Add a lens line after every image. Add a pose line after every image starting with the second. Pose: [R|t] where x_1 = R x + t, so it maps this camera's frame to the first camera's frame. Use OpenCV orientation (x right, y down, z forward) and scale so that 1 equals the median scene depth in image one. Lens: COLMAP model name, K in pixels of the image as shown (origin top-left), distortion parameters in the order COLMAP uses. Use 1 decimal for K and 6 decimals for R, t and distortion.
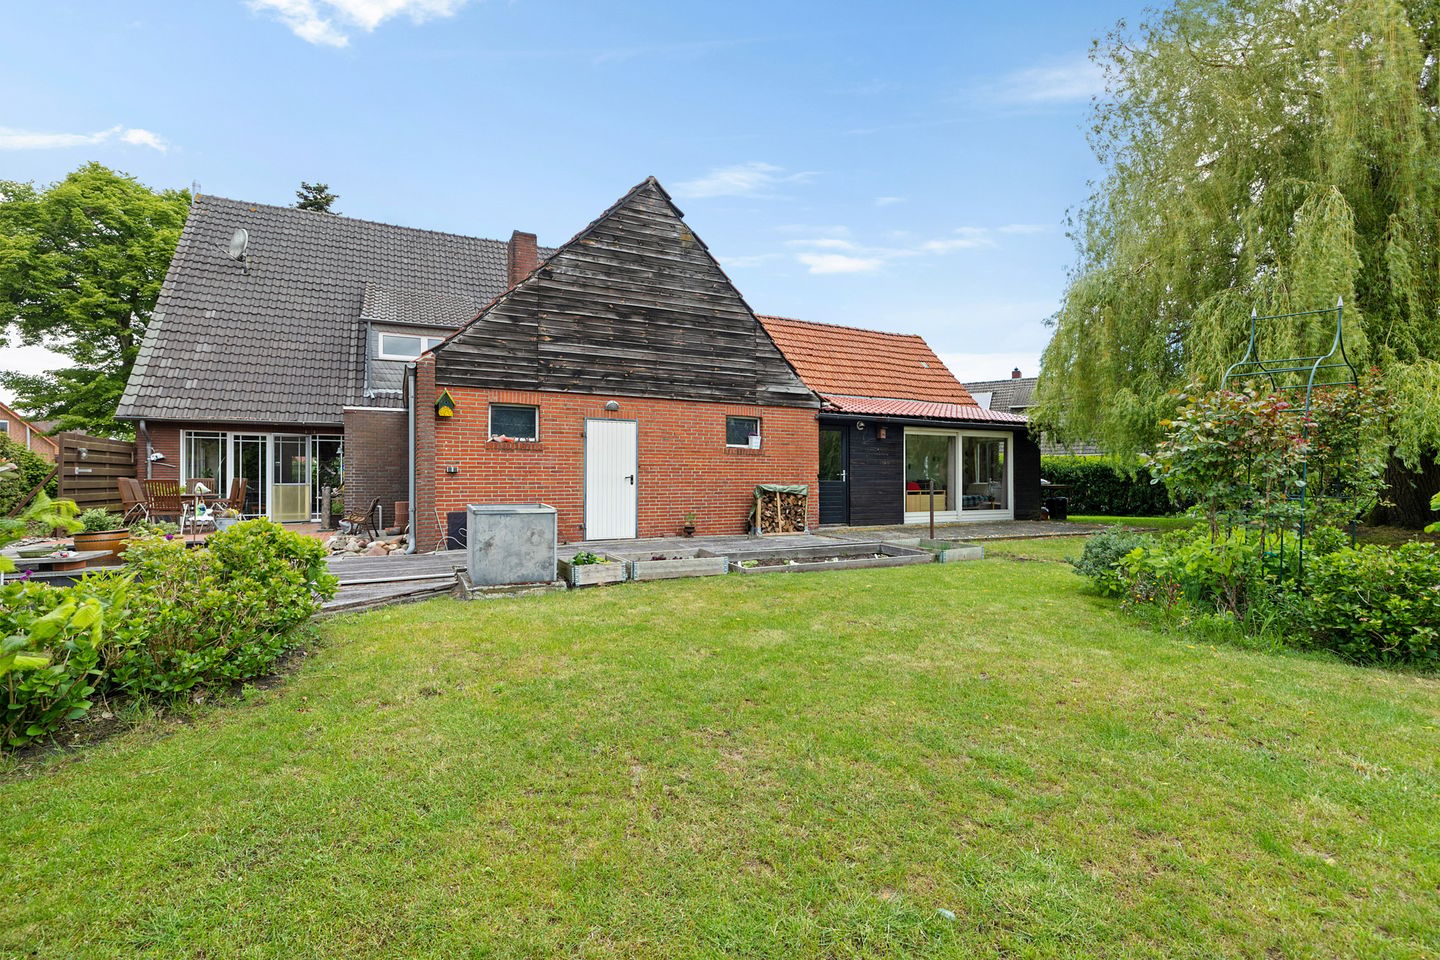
lens RADIAL K [[636.5, 0, 714.7], [0, 636.5, 477.1], [0, 0, 1]] dist [-0.008704, 0.003609]
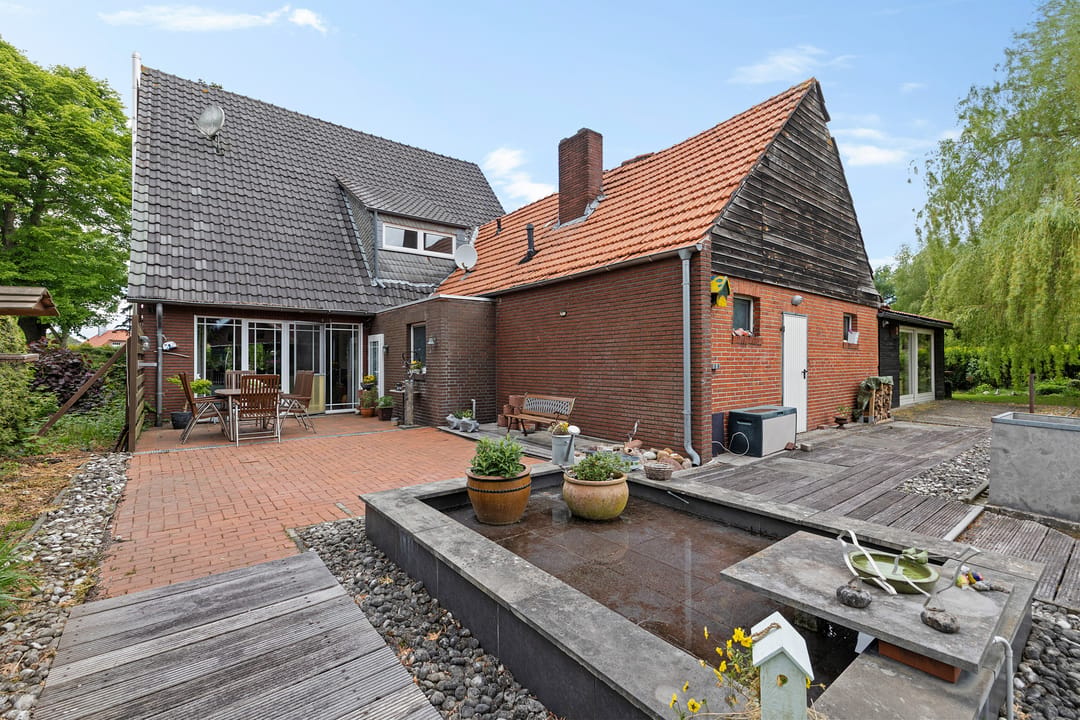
lens RADIAL K [[466.9, 0, 538.2], [0, 466.9, 358.0], [0, 0, 1]] dist [0.003627, 0.000780]
pose [[0.978767, 0.001127, 0.204974, -0.618116], [-0.000839, 0.999999, -0.001490, -0.017388], [-0.204976, 0.001286, 0.978766, 0.315141]]
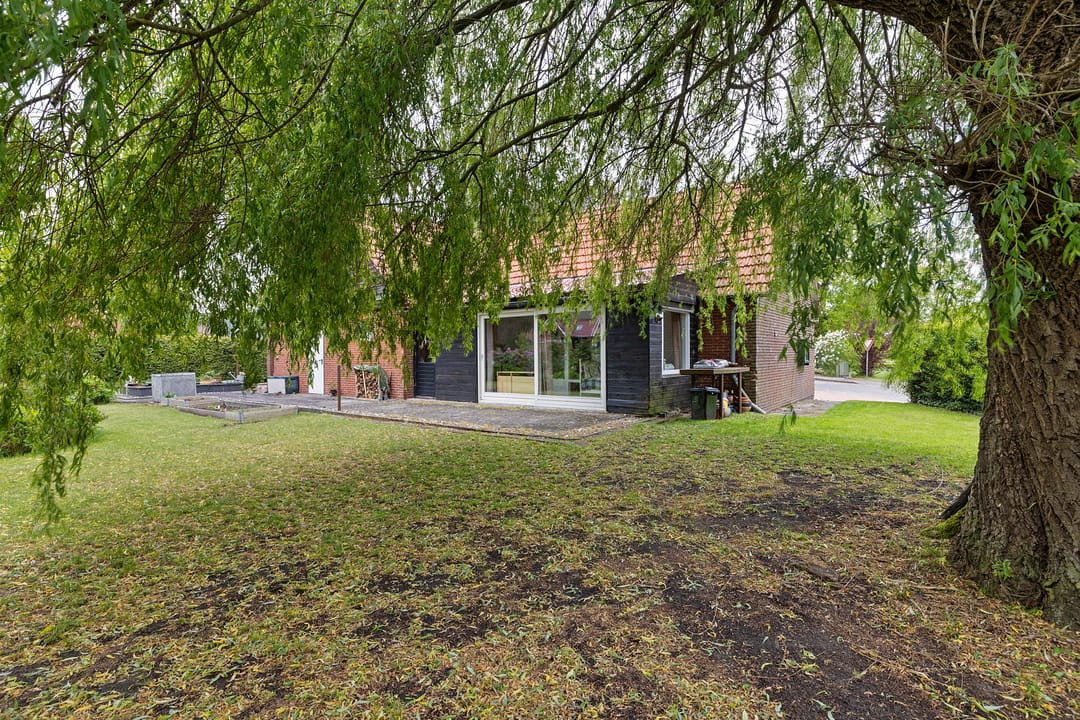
lens RADIAL K [[545.5, 0, 535.5], [0, 545.5, 357.7], [0, 0, 1]] dist [0.000098, 0.000025]
pose [[0.415639, -0.000271, -0.909529, 1.319753], [0.011950, 0.999915, 0.005163, -0.005766], [0.909451, -0.013015, 0.415607, 0.803696]]
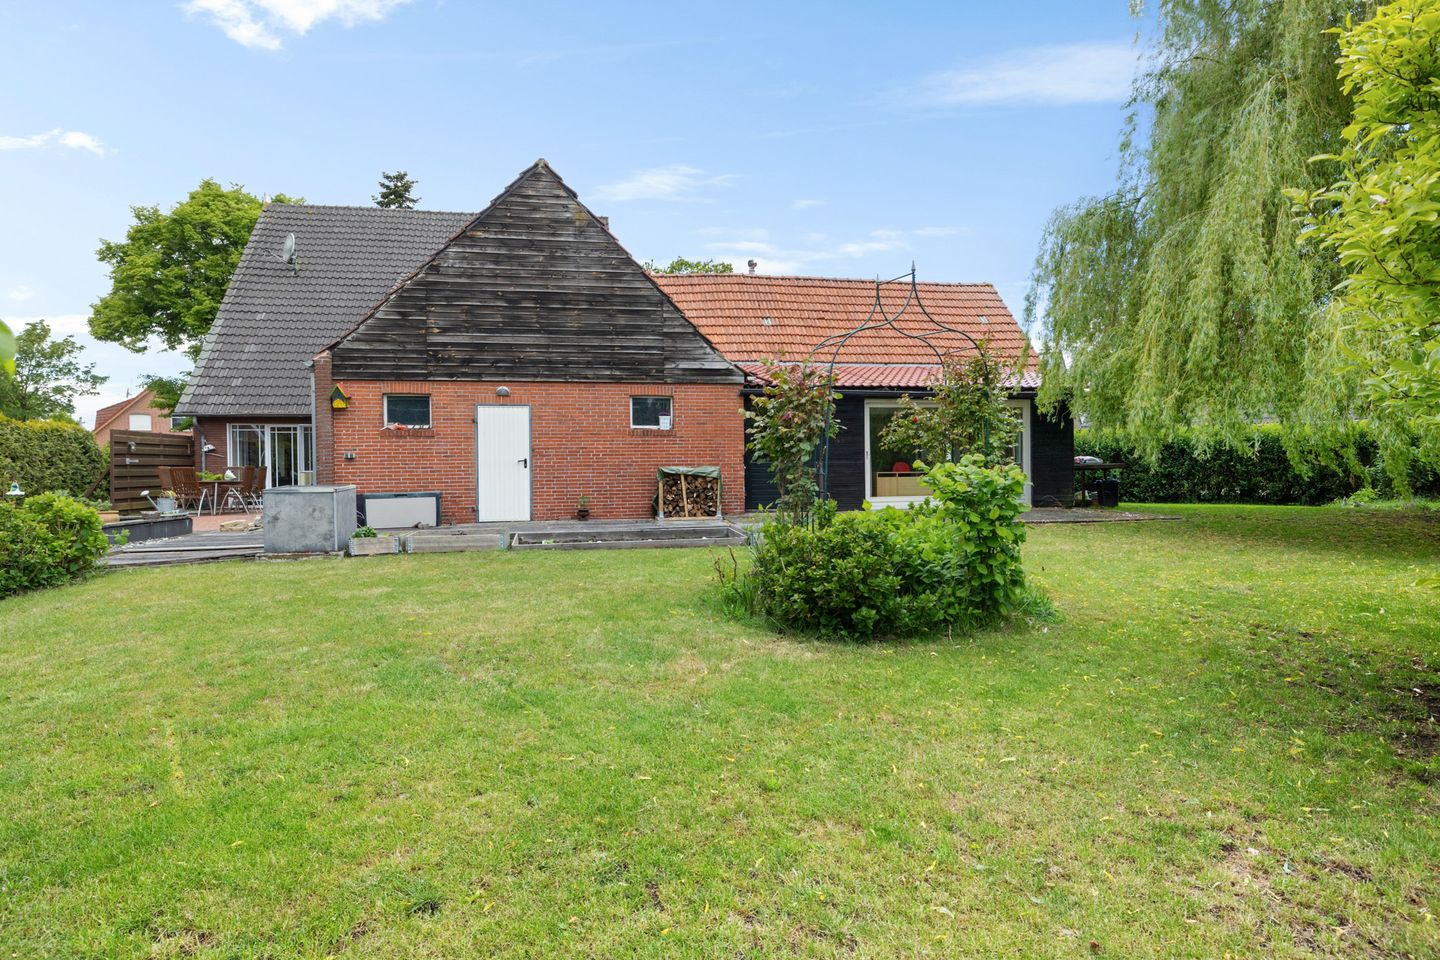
lens RADIAL K [[765.0, 0, 715.1], [0, 765.0, 476.2], [0, 0, 1]] dist [-0.002164, -0.000258]
pose [[0.961816, -0.006942, -0.273607, 0.437524], [0.012363, 0.999760, 0.018091, 0.005711], [0.273416, -0.020783, 0.961671, -0.081275]]
